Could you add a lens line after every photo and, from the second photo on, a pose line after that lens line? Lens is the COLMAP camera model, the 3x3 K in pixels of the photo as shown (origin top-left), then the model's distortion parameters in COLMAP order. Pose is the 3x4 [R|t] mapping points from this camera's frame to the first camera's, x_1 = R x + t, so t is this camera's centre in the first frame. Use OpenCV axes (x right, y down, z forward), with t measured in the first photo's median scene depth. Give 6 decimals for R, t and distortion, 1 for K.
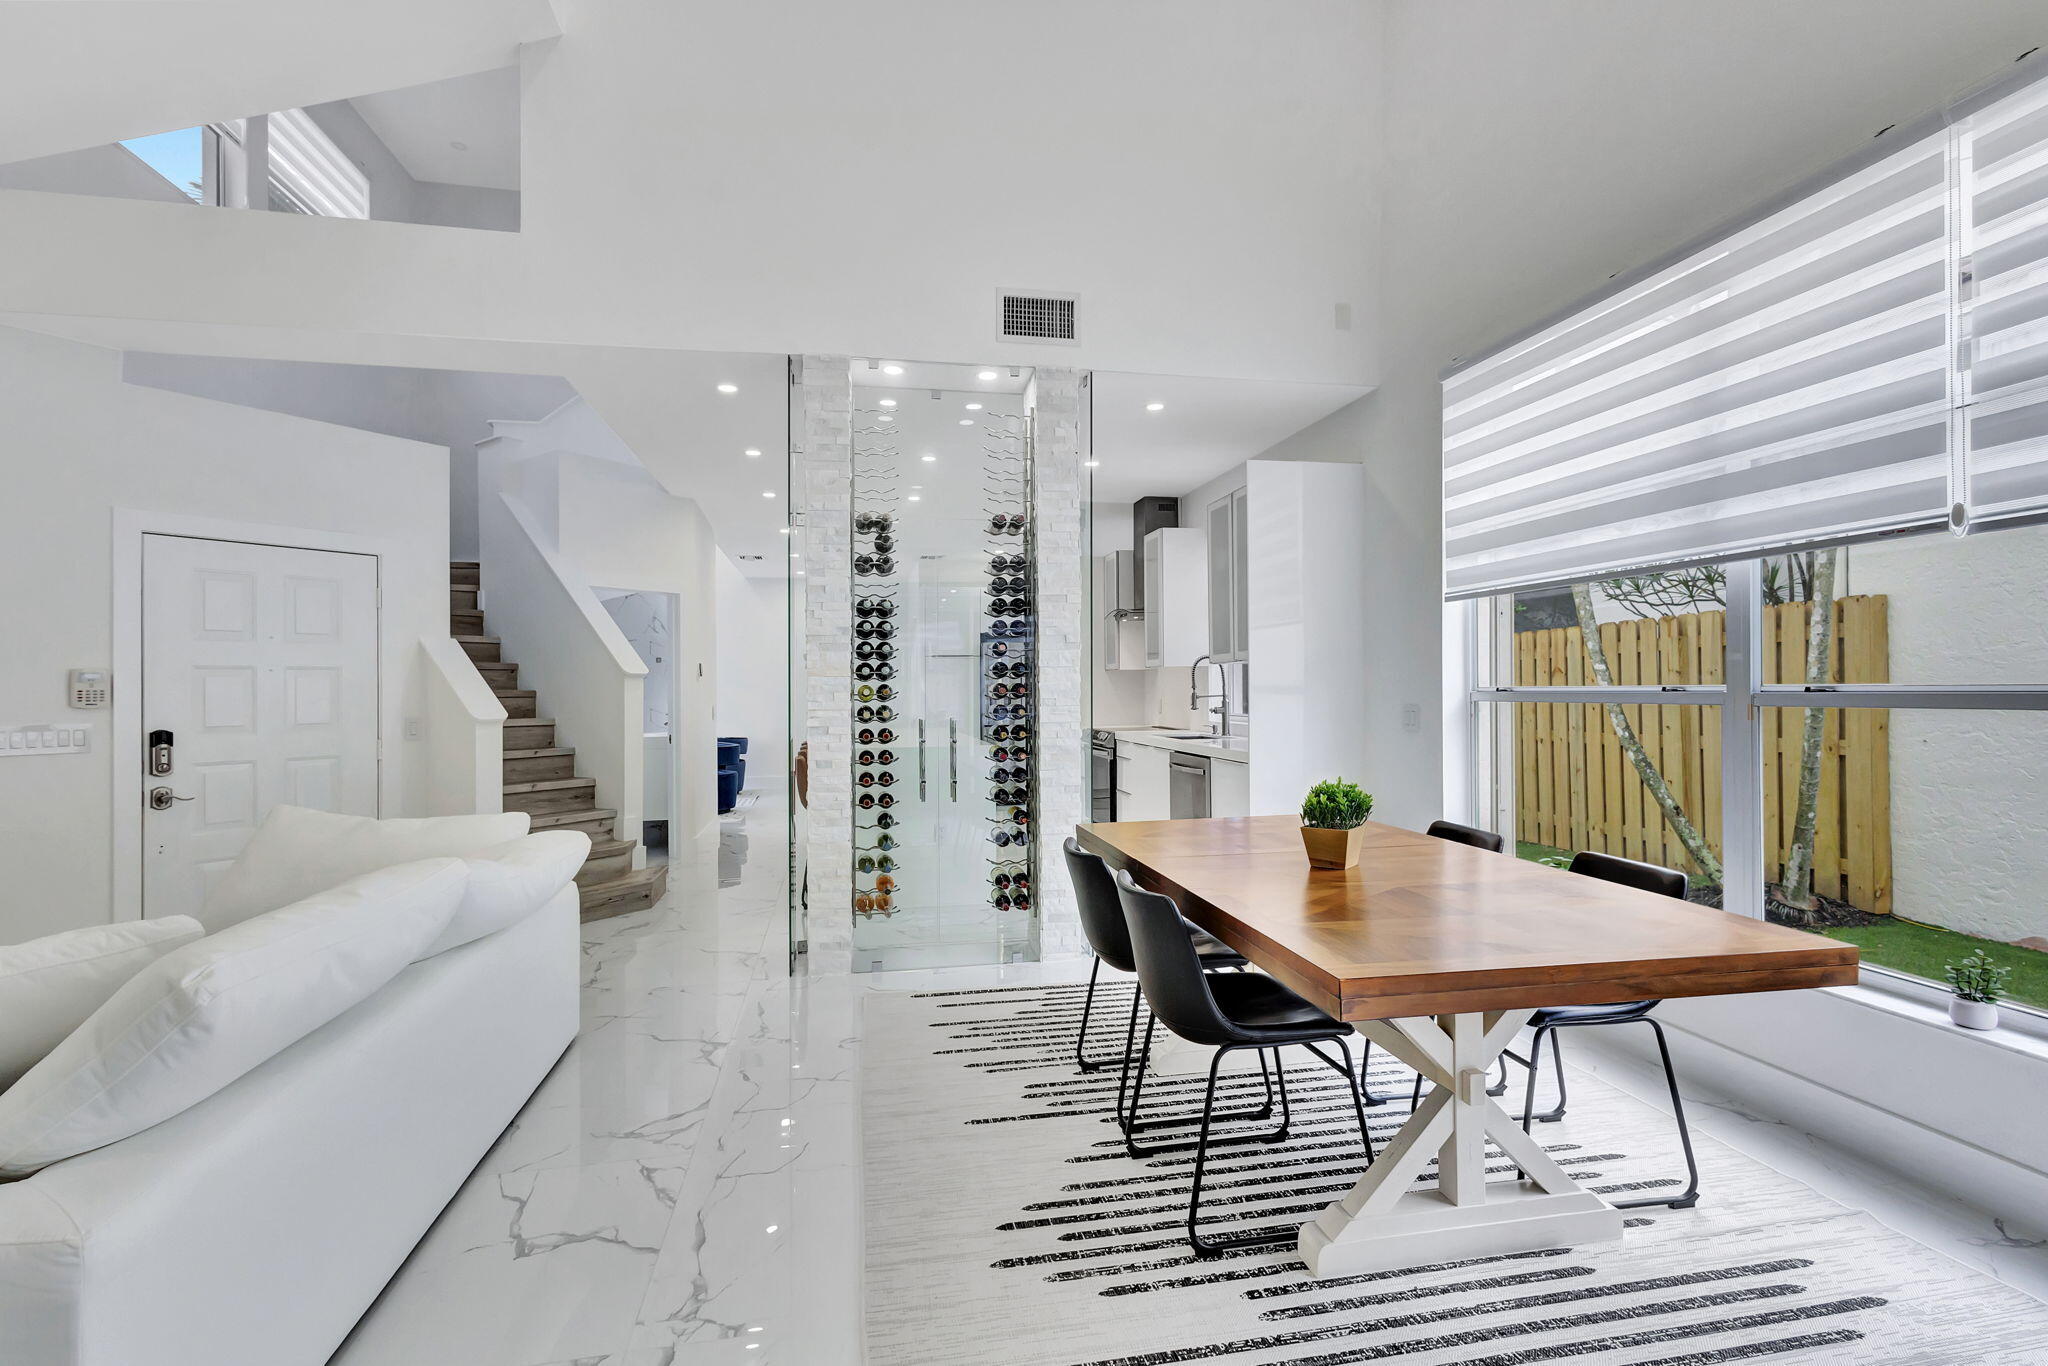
lens RADIAL K [[949.6, 0, 1038.4], [0, 949.6, 682.9], [0, 0, 1]] dist [0.006880, -0.000831]
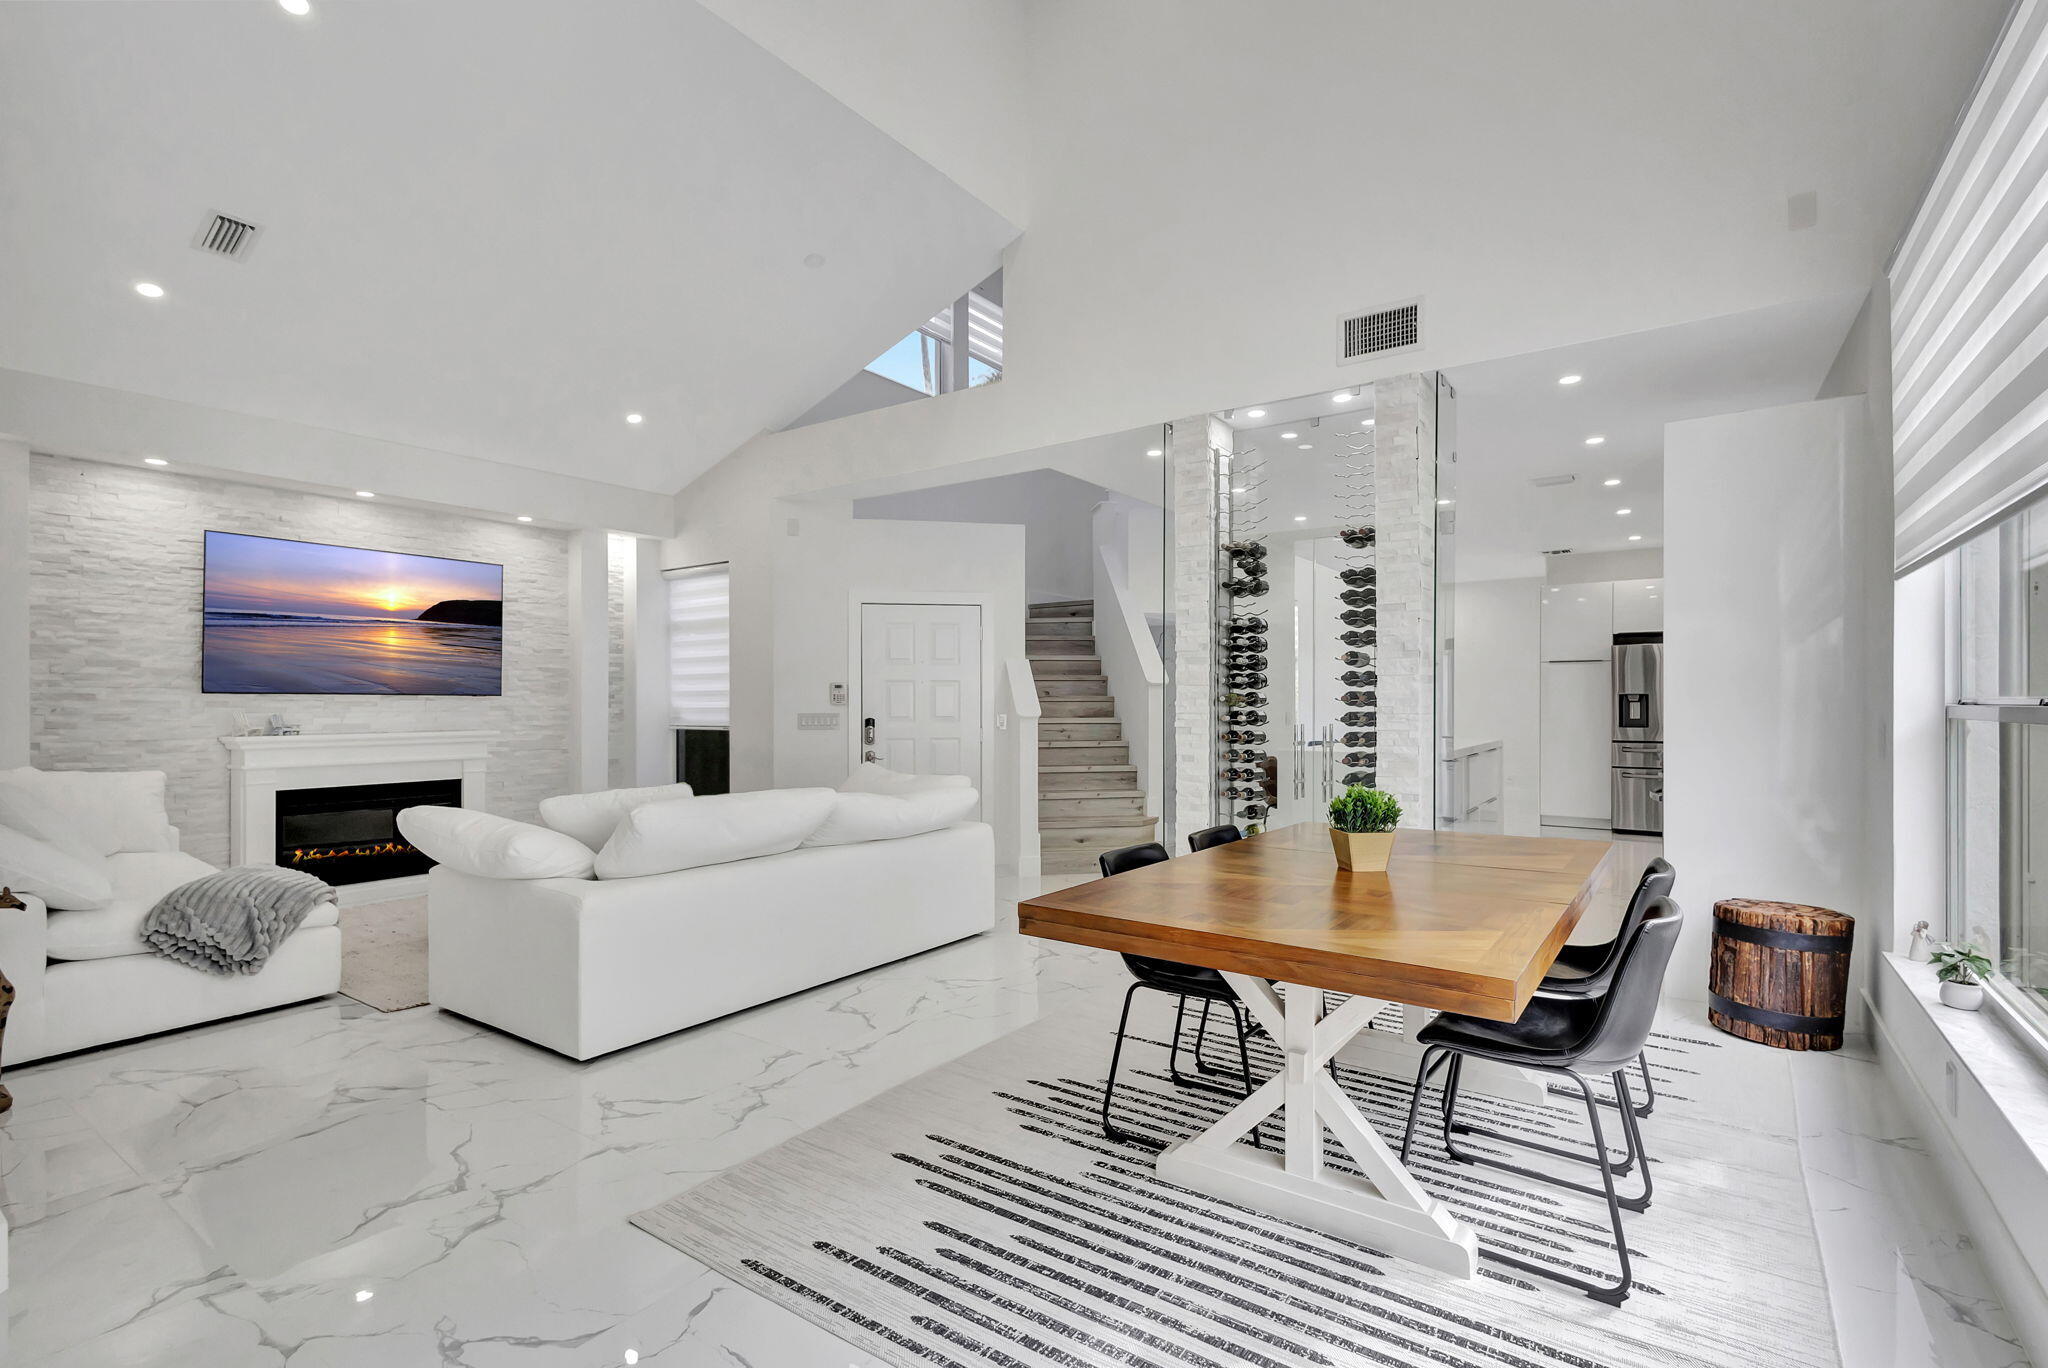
lens RADIAL K [[949.6, 0, 1026.7], [0, 949.6, 705.8], [0, 0, 1]] dist [0.006880, -0.000831]
pose [[0.693894, 0.012469, -0.719969, 0.491811], [-0.001224, 0.999869, 0.016137, -0.000069], [0.720076, -0.010316, 0.693818, 0.017985]]
